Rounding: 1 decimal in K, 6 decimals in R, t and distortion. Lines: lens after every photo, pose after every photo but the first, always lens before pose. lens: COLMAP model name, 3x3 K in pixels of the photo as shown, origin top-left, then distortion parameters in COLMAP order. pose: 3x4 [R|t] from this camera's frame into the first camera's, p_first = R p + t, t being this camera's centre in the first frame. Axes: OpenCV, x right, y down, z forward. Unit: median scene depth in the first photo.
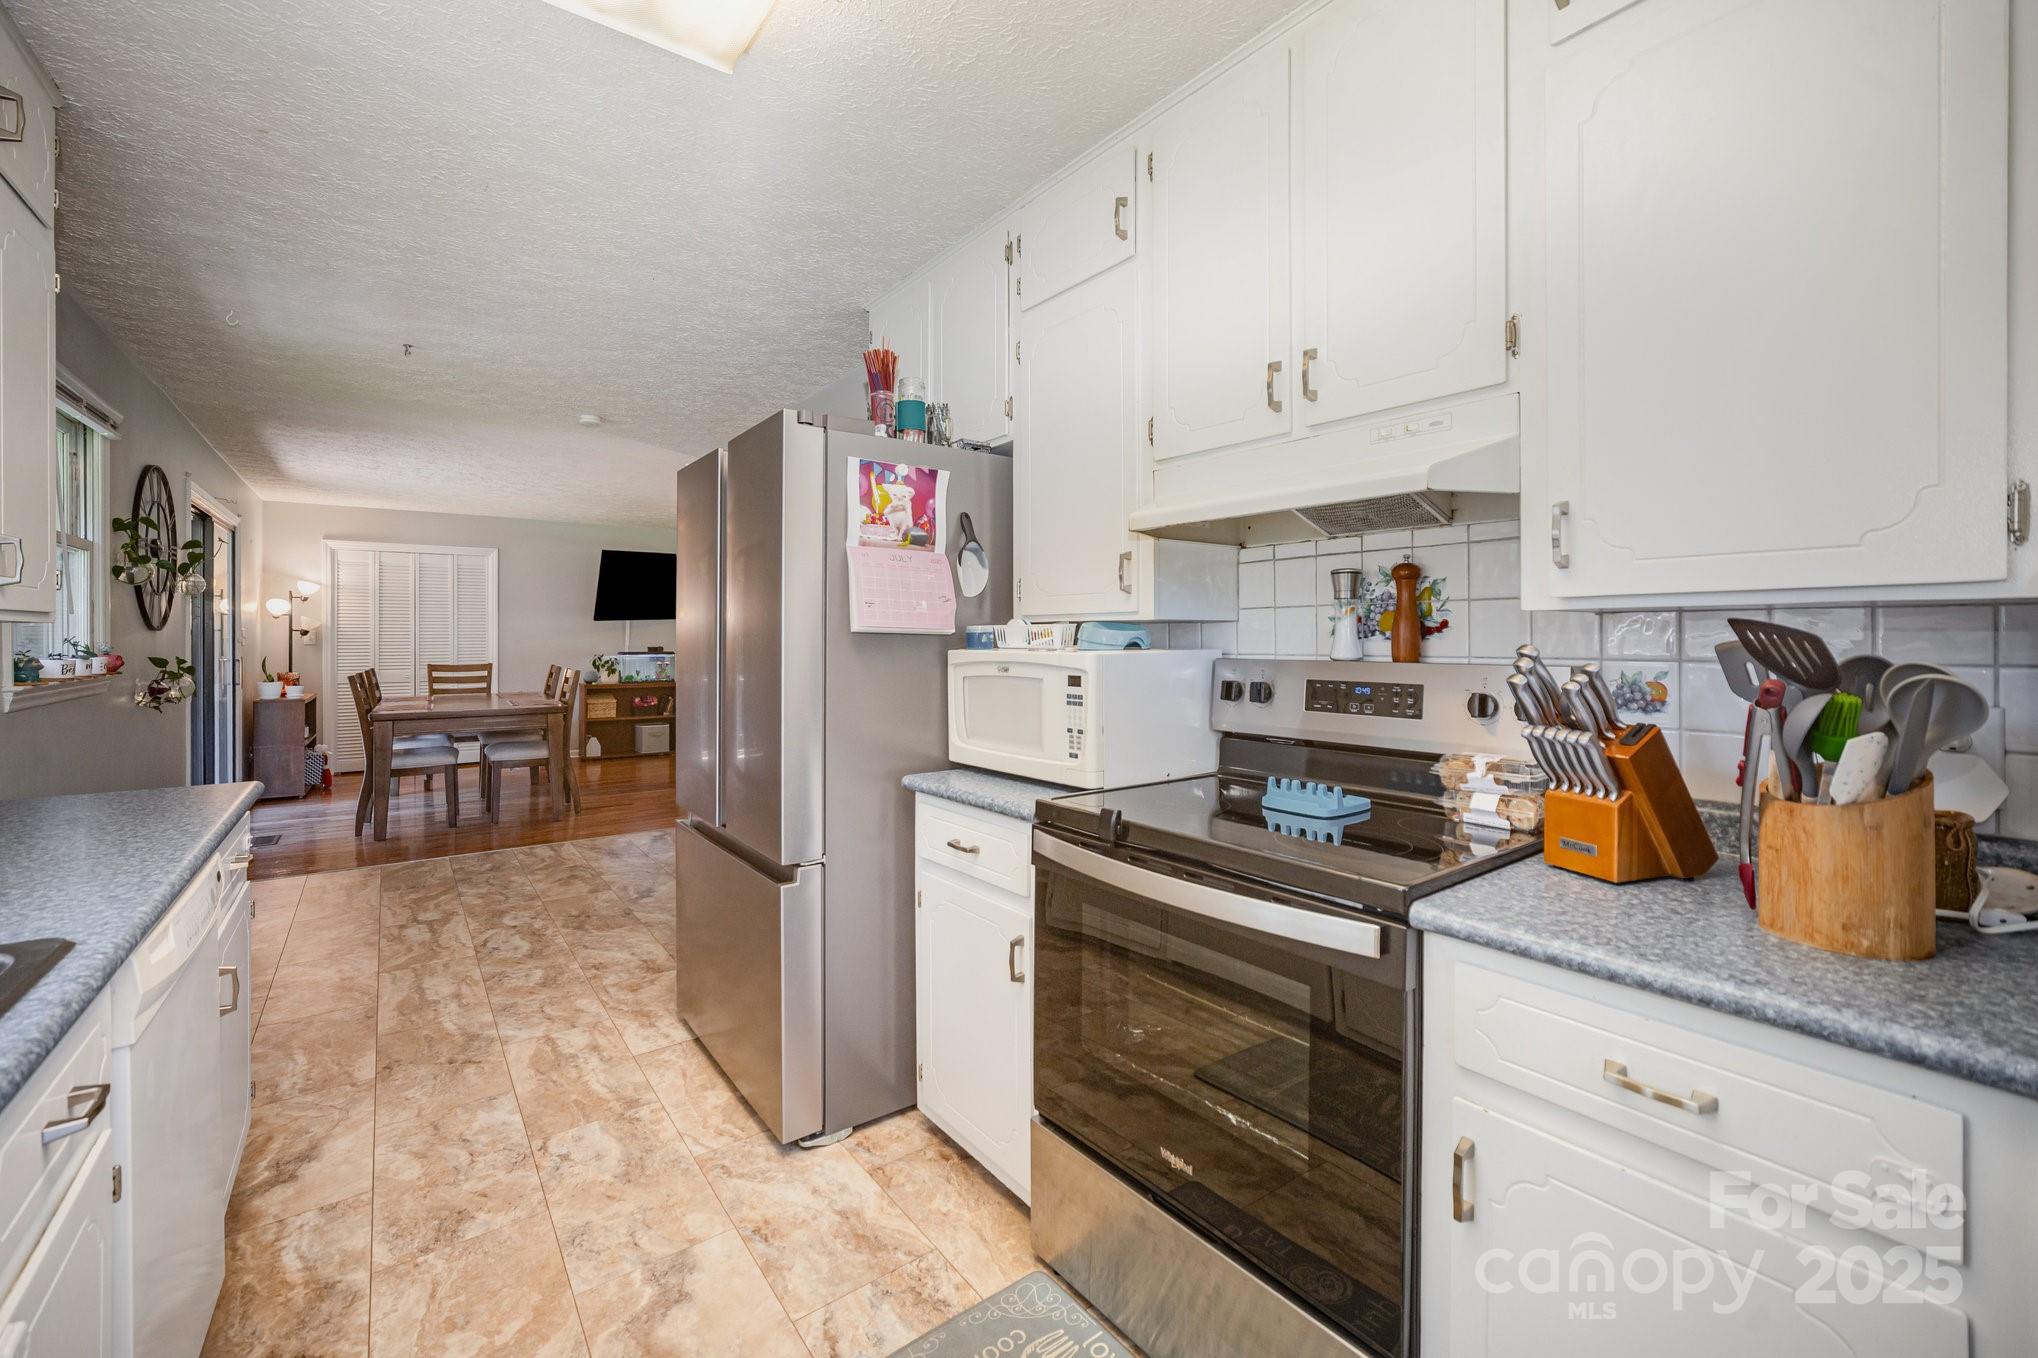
lens RADIAL K [[844.8, 0, 1026.7], [0, 844.8, 639.5], [0, 0, 1]] dist [-0.019174, 0.010583]
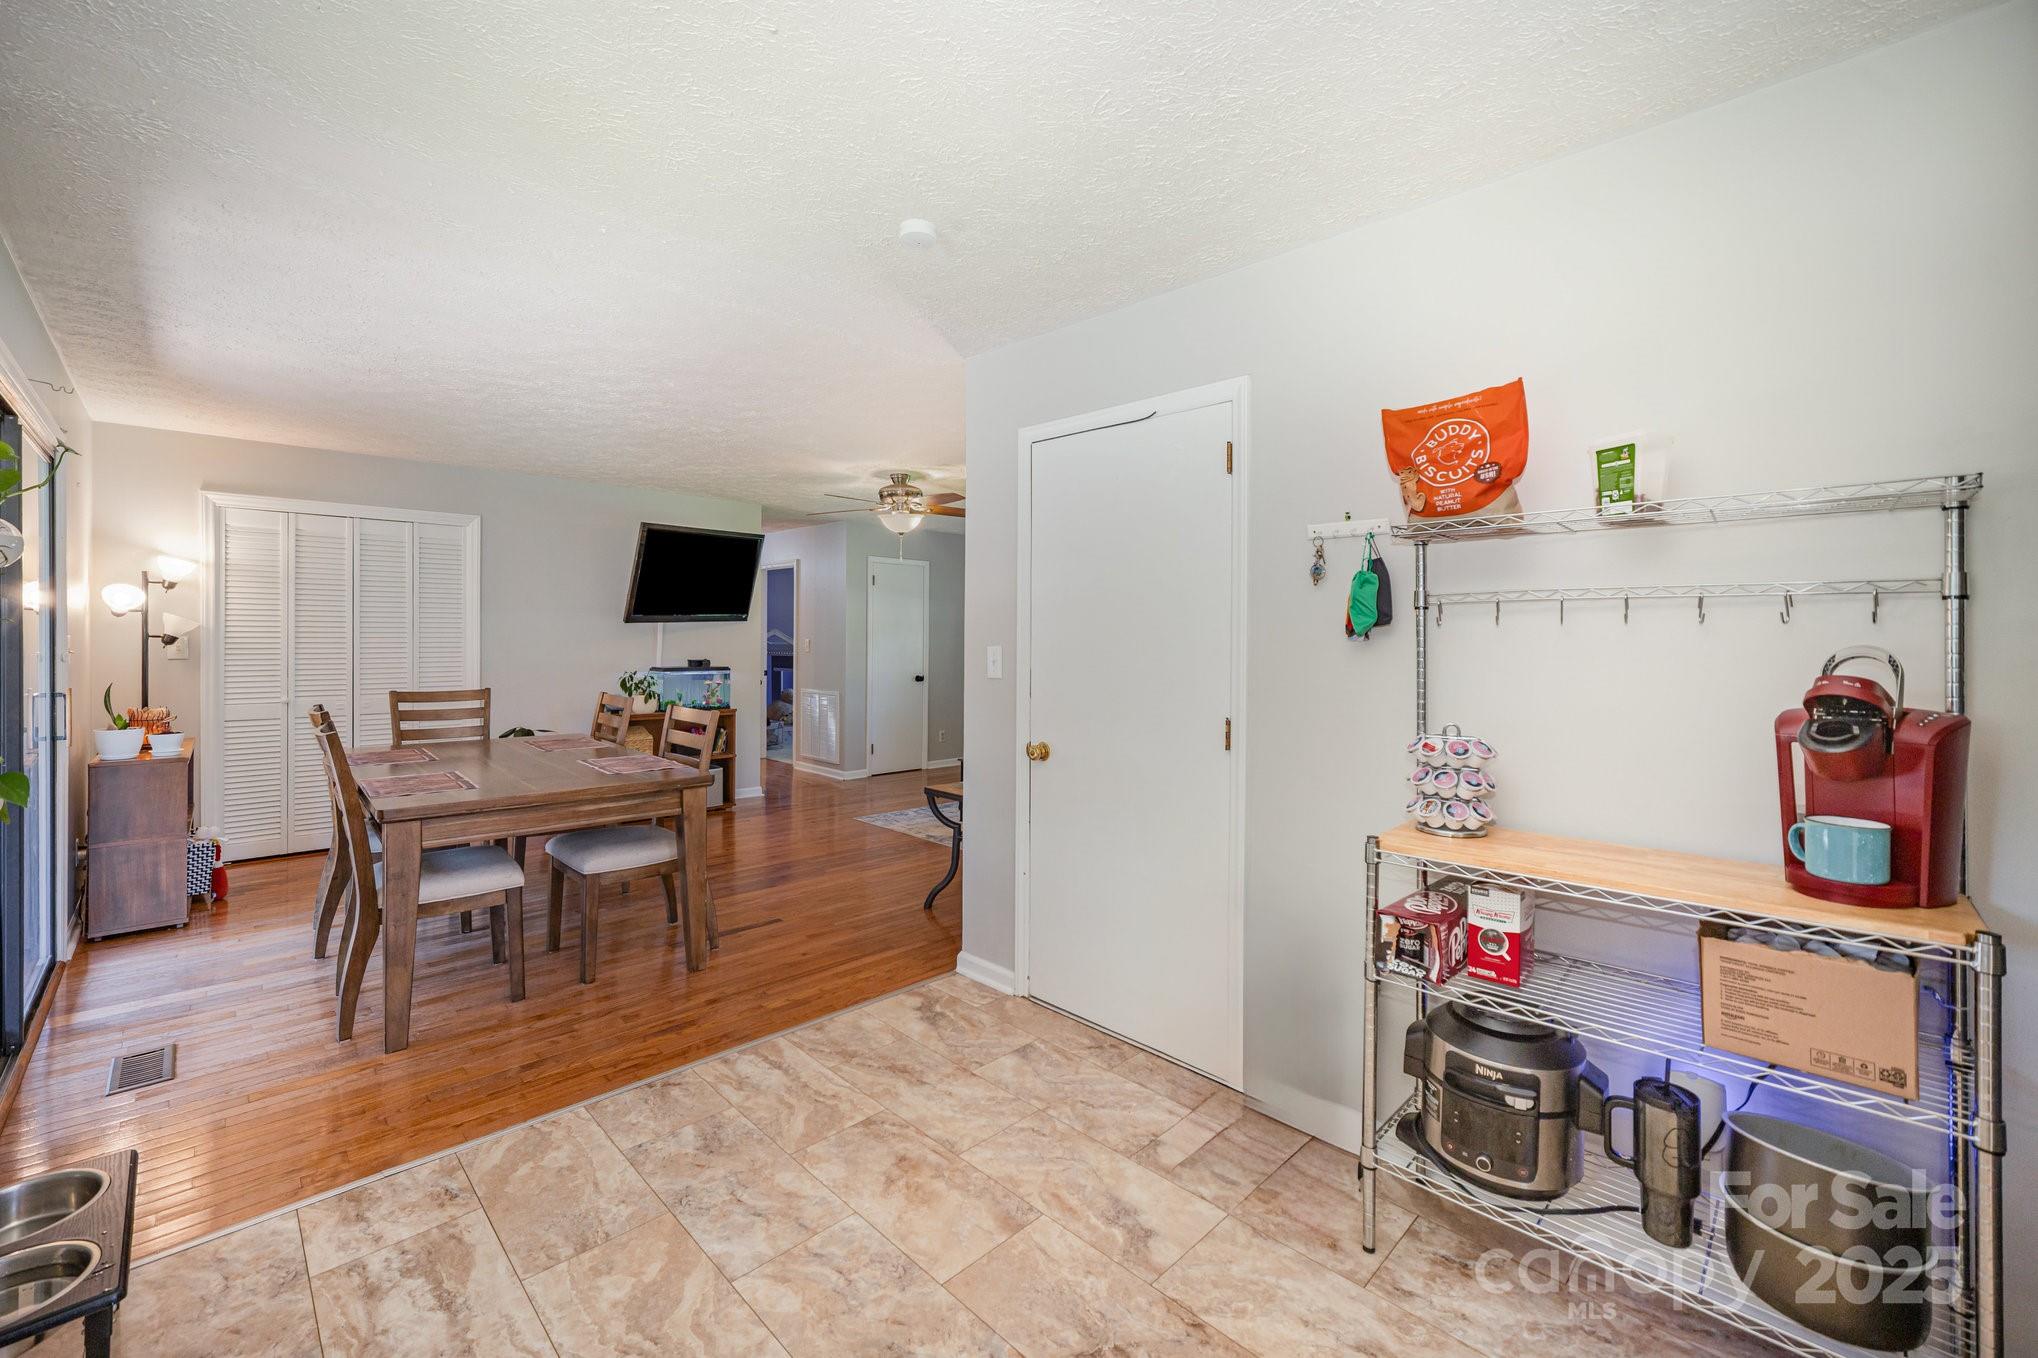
lens RADIAL K [[814.4, 0, 1015.1], [0, 814.4, 652.6], [0, 0, 1]] dist [0.000313, 0.000093]
pose [[0.989799, 0.006834, 0.142309, -0.888549], [-0.008936, 0.999860, 0.014137, -0.034748], [-0.142192, -0.015264, 0.989721, 0.854597]]
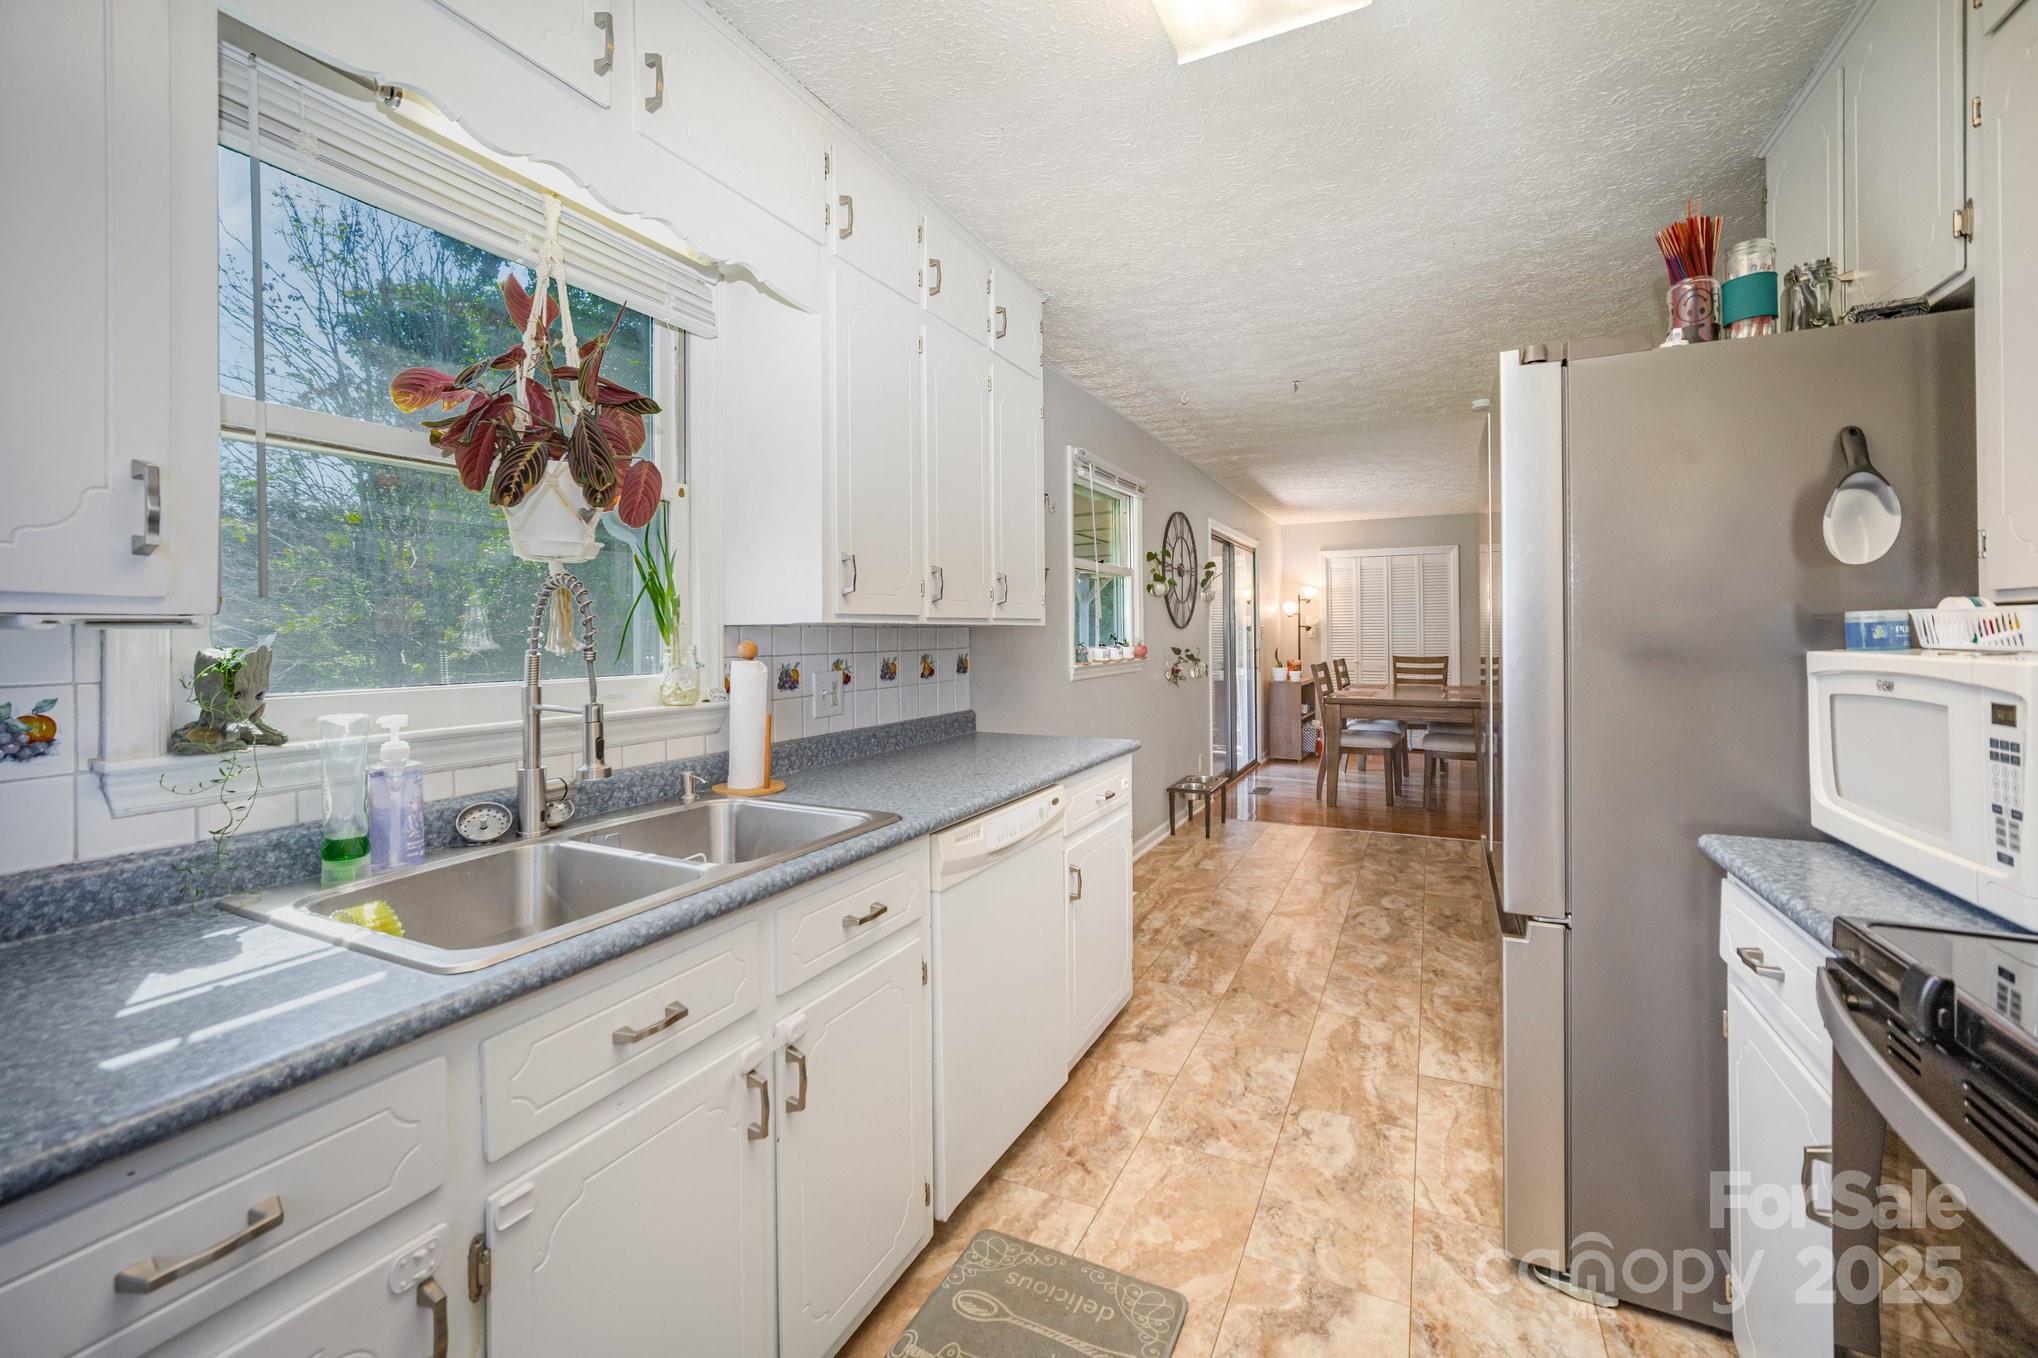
lens RADIAL K [[852.6, 0, 1023.3], [0, 852.6, 630.9], [0, 0, 1]] dist [-0.014753, 0.010315]
pose [[0.451216, -0.005900, -0.892395, 0.177710], [0.004565, 0.999980, -0.004304, -0.002036], [0.892403, -0.002132, 0.451235, 0.160750]]
